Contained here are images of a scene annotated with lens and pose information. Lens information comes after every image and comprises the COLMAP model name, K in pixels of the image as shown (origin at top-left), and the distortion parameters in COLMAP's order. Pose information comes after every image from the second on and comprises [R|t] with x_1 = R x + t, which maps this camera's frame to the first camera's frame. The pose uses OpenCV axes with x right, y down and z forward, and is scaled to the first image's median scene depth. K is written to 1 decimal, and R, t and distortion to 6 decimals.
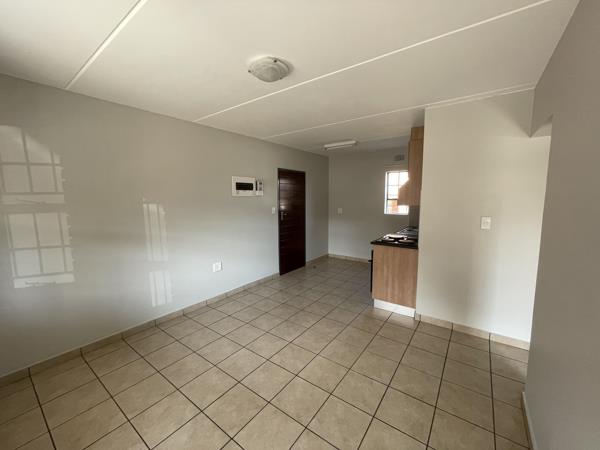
lens RADIAL K [[243.3, 0, 301.4], [0, 243.3, 224.3], [0, 0, 1]] dist [-0.002170, 0.000147]
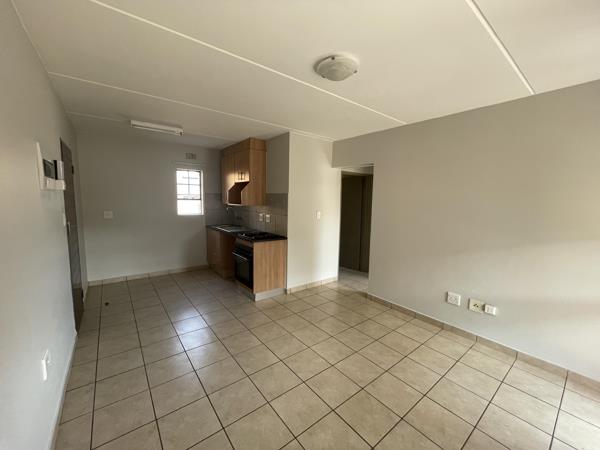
lens RADIAL K [[242.6, 0, 303.0], [0, 242.6, 225.7], [0, 0, 1]] dist [-0.000758, 0.000005]
pose [[0.268962, -0.097727, 0.958180, -0.778060], [0.088722, 0.993123, 0.076387, -0.062928], [-0.959056, 0.064467, 0.275783, 0.605422]]
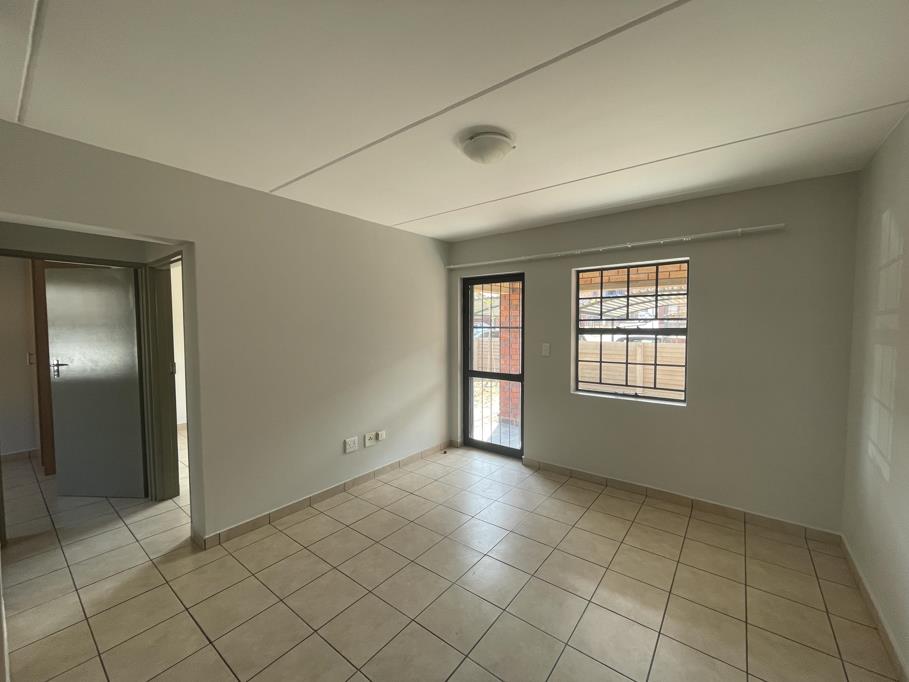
lens RADIAL K [[368.6, 0, 456.7], [0, 368.6, 339.9], [0, 0, 1]] dist [-0.002170, 0.000147]
pose [[-0.999517, 0.004157, 0.030797, -0.045859], [0.008949, 0.987534, 0.157153, -0.163231], [-0.029760, 0.157353, -0.987094, 1.463084]]
